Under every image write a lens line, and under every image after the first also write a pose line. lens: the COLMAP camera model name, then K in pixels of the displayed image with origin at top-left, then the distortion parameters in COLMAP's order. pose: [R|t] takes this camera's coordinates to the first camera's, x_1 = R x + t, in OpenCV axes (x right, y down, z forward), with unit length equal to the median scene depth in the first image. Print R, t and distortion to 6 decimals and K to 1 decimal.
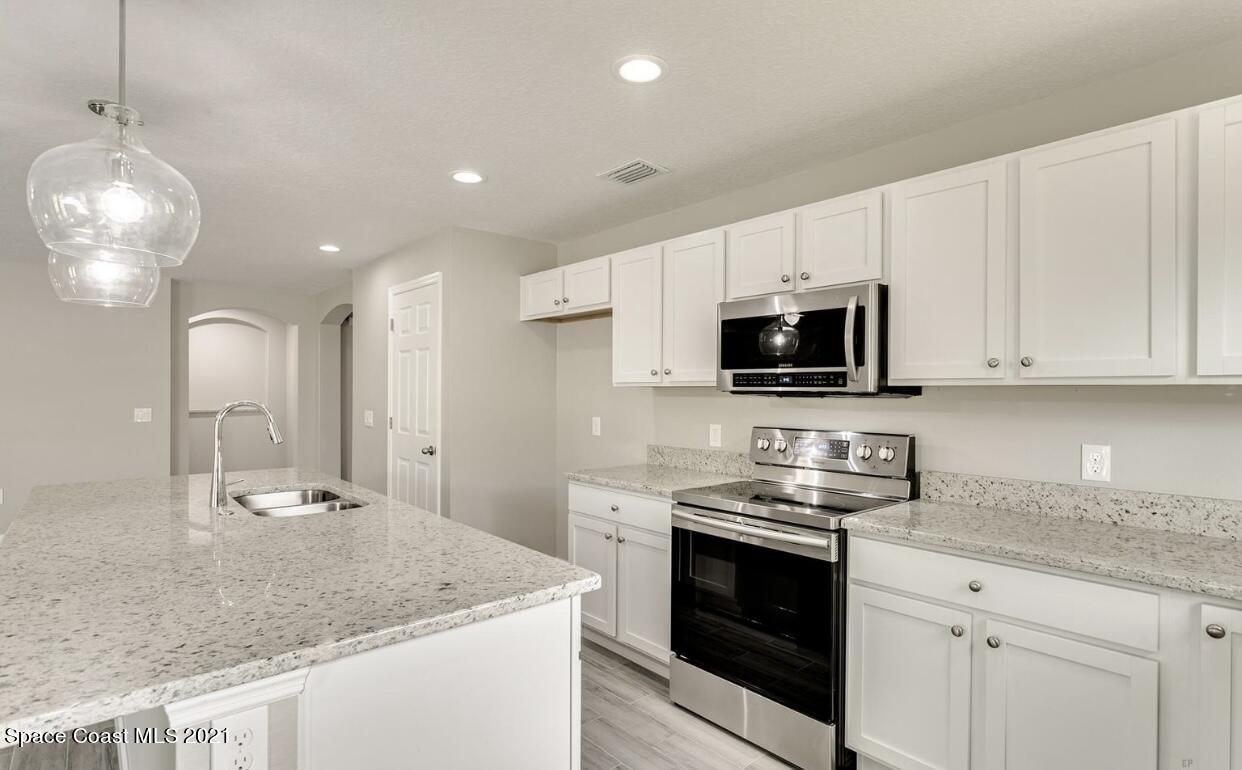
lens RADIAL K [[605.1, 0, 606.4], [0, 605.1, 393.7], [0, 0, 1]] dist [-0.000903, -0.000101]
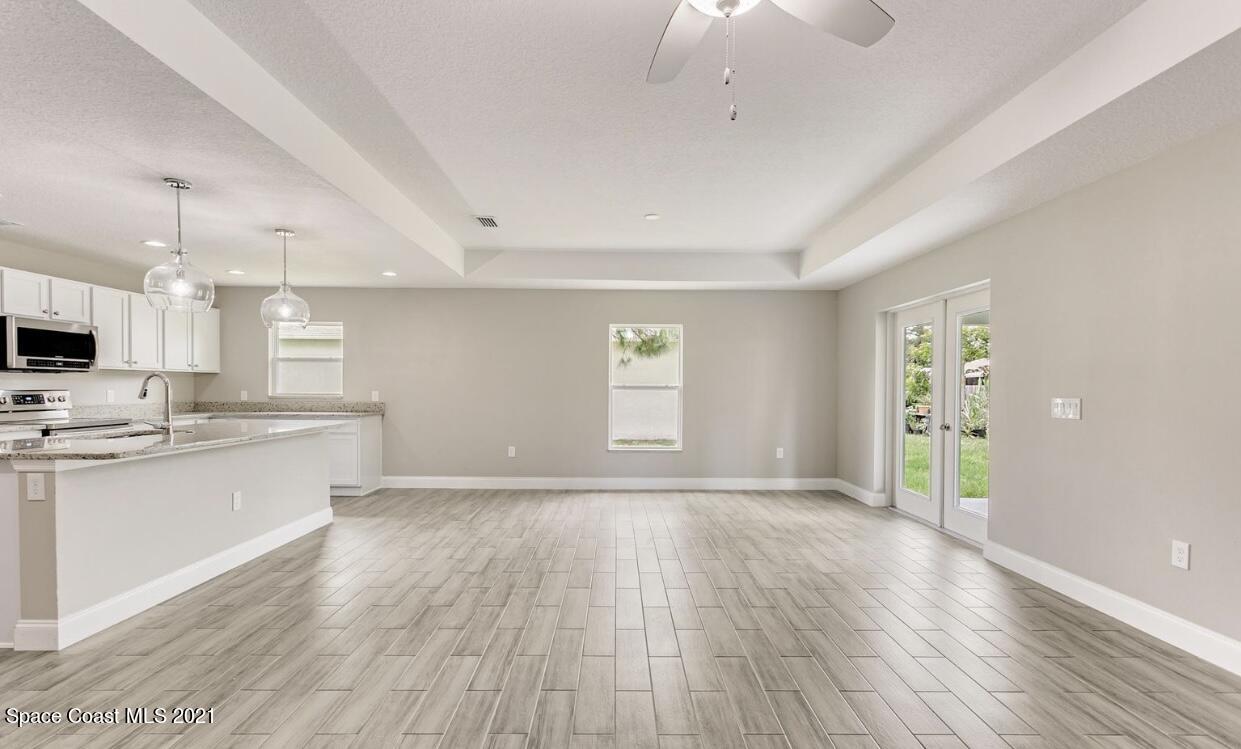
lens RADIAL K [[583.2, 0, 620.7], [0, 583.2, 397.1], [0, 0, 1]] dist [0.001748, 0.000787]
pose [[-0.756040, -0.022579, 0.654136, -2.211999], [-0.009304, 0.999675, 0.023753, 0.022025], [-0.654459, 0.011873, -0.756004, 1.158755]]
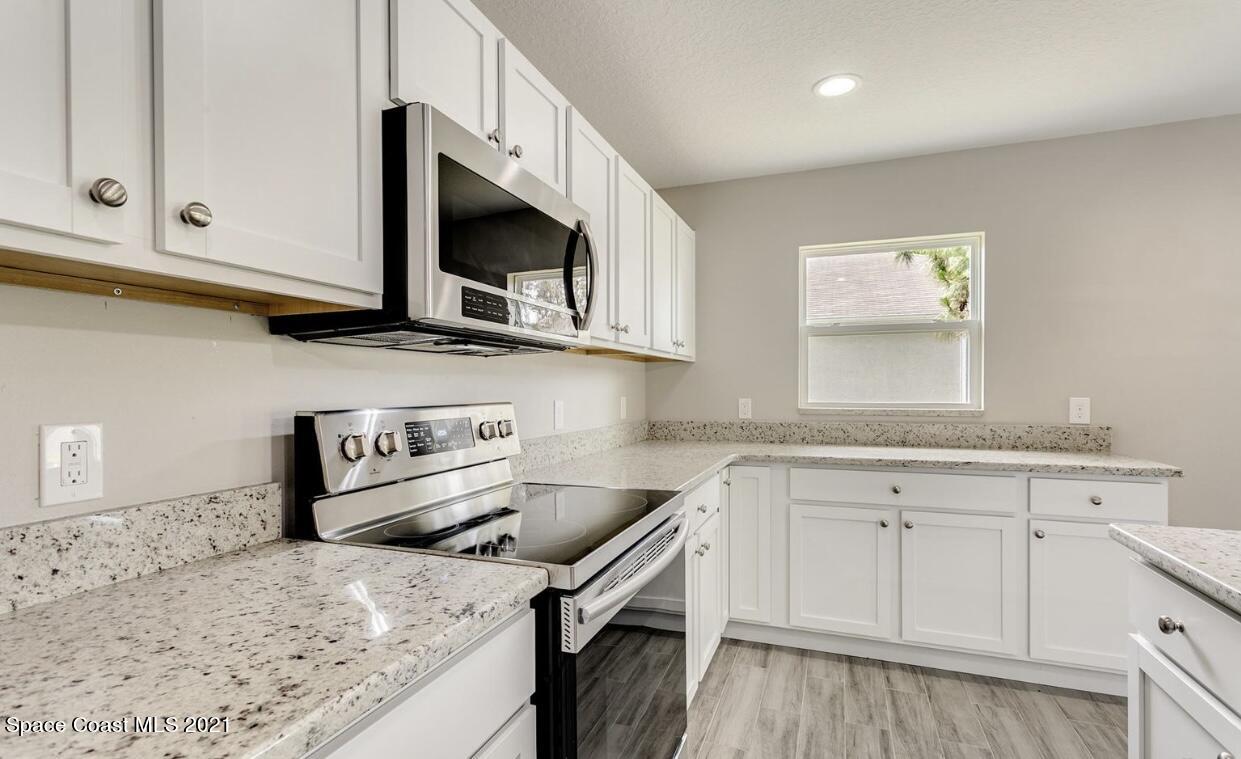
lens RADIAL K [[588.1, 0, 622.1], [0, 588.1, 392.4], [0, 0, 1]] dist [0.003580, 0.000434]
pose [[-0.465893, -0.010408, 0.884780, -0.234440], [0.004653, 0.999888, 0.014213, 0.040076], [-0.884829, 0.010739, -0.465792, 1.101918]]
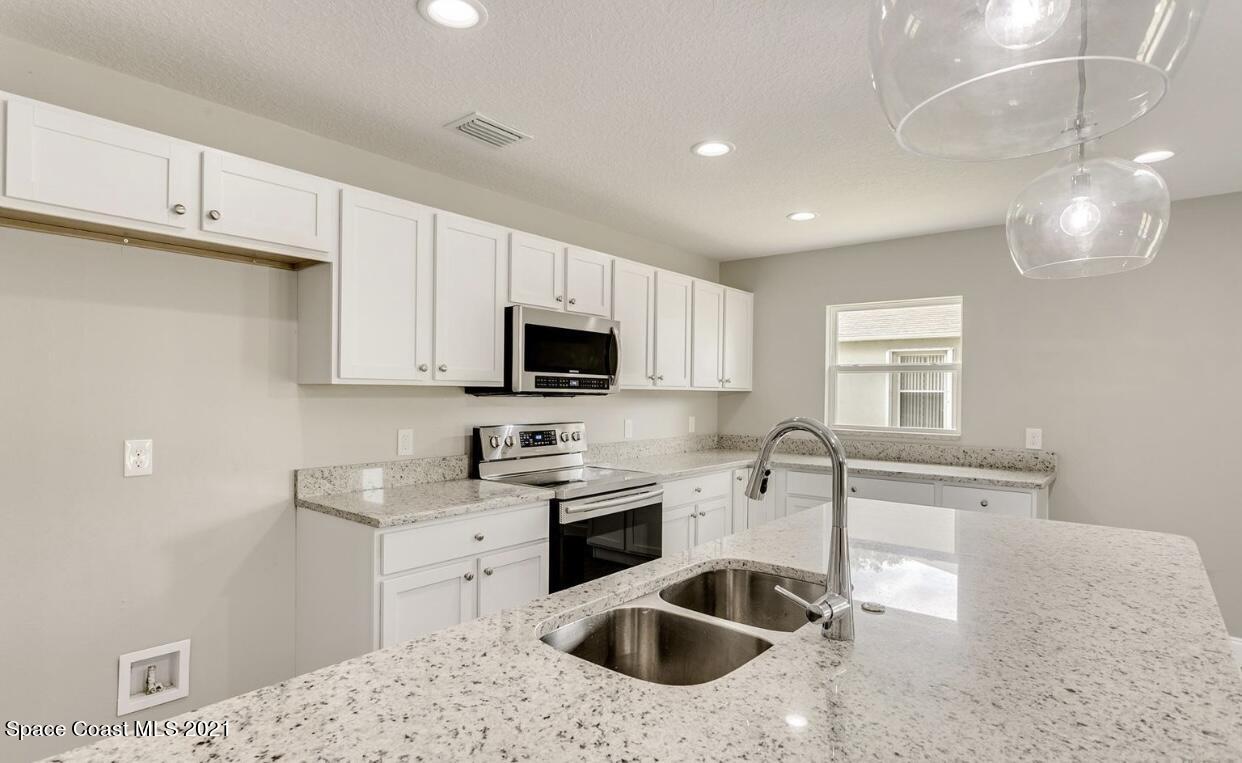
lens RADIAL K [[639.5, 0, 619.3], [0, 639.5, 394.3], [0, 0, 1]] dist [-0.002573, -0.000035]
pose [[-0.159523, -0.010300, 0.987141, -0.932333], [-0.008783, 0.999921, 0.009014, -0.011976], [-0.987155, -0.007232, -0.159600, 1.036028]]
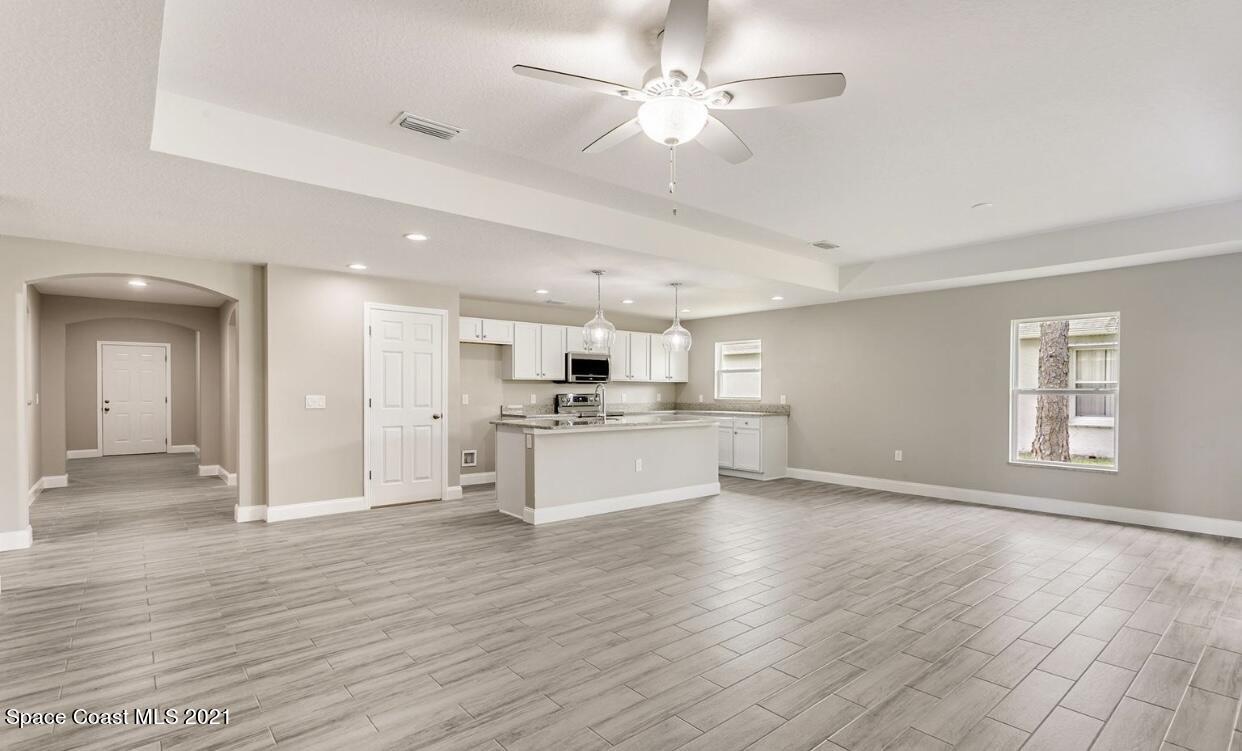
lens RADIAL K [[583.7, 0, 621.2], [0, 583.7, 398.1], [0, 0, 1]] dist [0.001748, 0.000787]
pose [[0.019378, -0.019821, 0.999616, -2.796989], [0.000749, 0.999803, 0.019811, 0.019829], [-0.999812, 0.000365, 0.019389, 0.709928]]
